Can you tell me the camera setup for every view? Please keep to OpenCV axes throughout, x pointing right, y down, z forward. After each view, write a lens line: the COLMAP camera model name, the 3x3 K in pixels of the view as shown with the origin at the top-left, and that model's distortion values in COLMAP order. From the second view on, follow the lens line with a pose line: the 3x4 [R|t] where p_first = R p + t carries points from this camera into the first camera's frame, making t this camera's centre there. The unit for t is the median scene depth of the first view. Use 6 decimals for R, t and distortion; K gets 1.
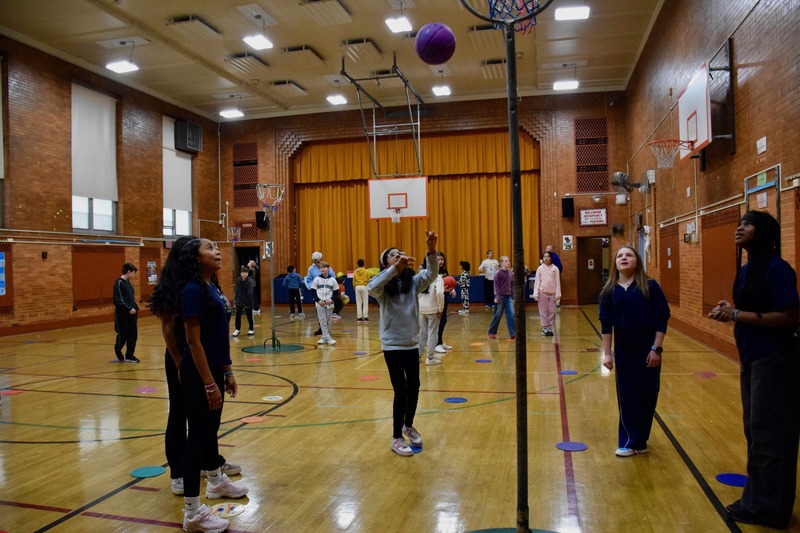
lens RADIAL K [[621.4, 0, 400.0], [0, 621.4, 266.5], [0, 0, 1]] dist [-0.143225, 0.096586]
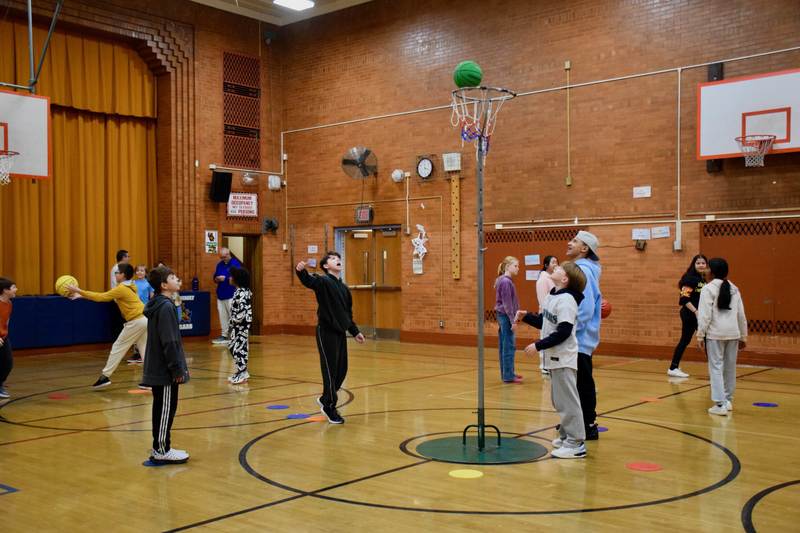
lens RADIAL K [[873.1, 0, 400.0], [0, 873.1, 266.5], [0, 0, 1]] dist [0.059074, 0.023068]
pose [[0.459709, 0.016610, 0.887914, -0.451555], [0.001358, 0.999811, -0.019406, 0.005103], [-0.888068, 0.010127, 0.459600, 0.411690]]
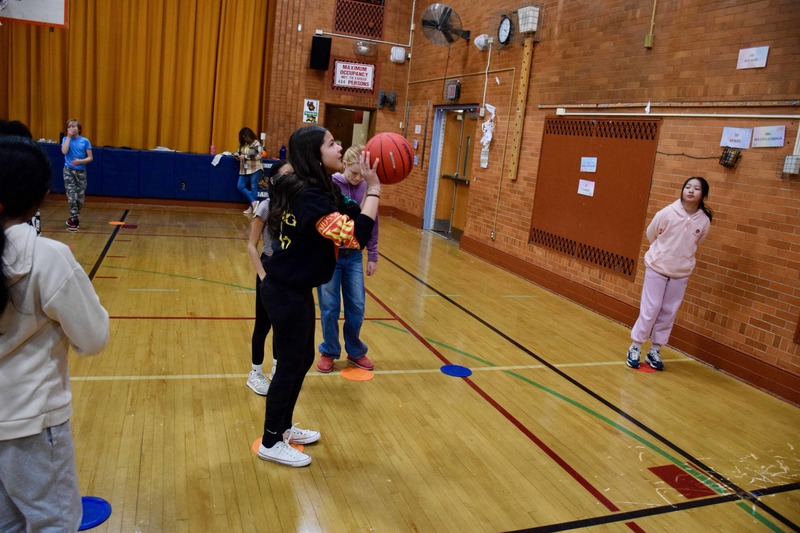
lens RADIAL K [[621.4, 0, 400.0], [0, 621.4, 266.5], [0, 0, 1]] dist [-0.143225, 0.096586]
pose [[0.831149, -0.008280, 0.555988, 0.001670], [-0.114506, 0.975910, 0.185711, -0.011315], [-0.544131, -0.218017, 0.810179, 0.420290]]
